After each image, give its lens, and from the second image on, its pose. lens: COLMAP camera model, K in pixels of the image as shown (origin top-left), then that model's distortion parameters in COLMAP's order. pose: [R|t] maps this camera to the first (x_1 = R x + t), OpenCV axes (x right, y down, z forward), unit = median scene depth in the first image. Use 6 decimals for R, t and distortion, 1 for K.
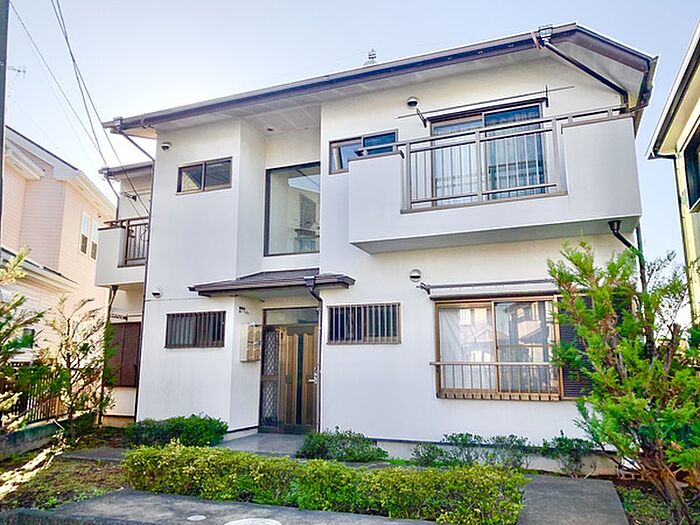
lens RADIAL K [[533.2, 0, 352.3], [0, 533.2, 266.2], [0, 0, 1]] dist [0.004438, 0.008401]
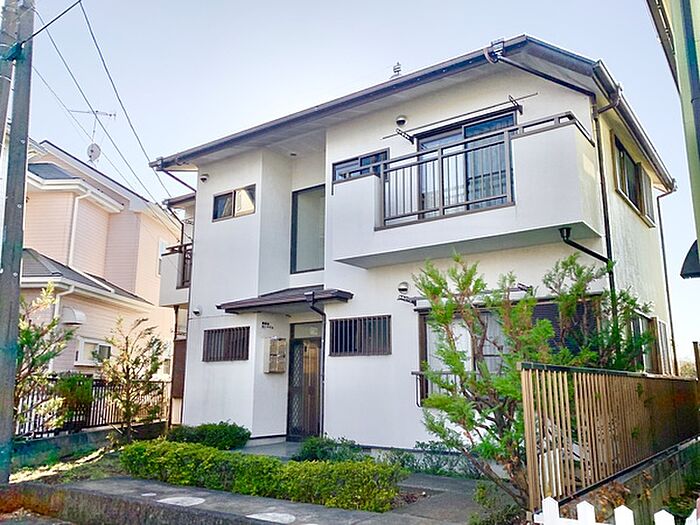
lens RADIAL K [[587.3, 0, 351.2], [0, 587.3, 254.8], [0, 0, 1]] dist [0.035695, -0.044955]
pose [[0.968930, -0.052484, -0.241702, 0.271743], [0.044746, 0.998298, -0.037396, -0.008048], [0.243254, 0.025419, 0.969630, -0.122050]]
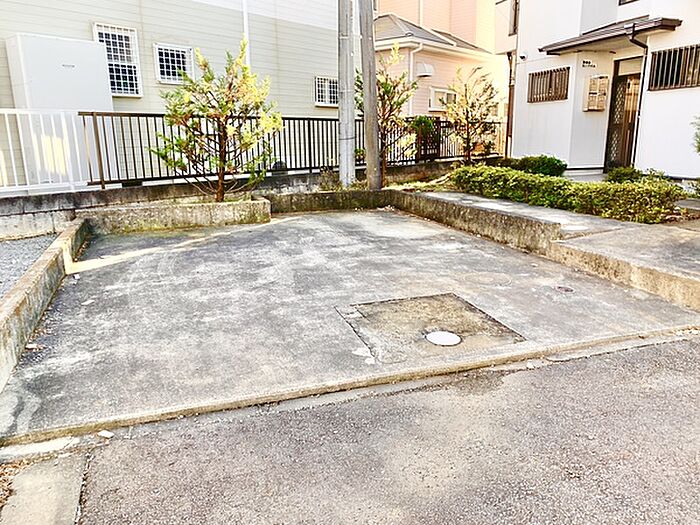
lens RADIAL K [[533.2, 0, 357.0], [0, 533.2, 259.6], [0, 0, 1]] dist [0.004438, 0.008401]
pose [[0.664890, 0.163335, -0.728864, 0.378571], [0.151123, 0.926201, 0.345417, 0.002212], [0.731494, -0.339813, 0.591138, -0.163301]]
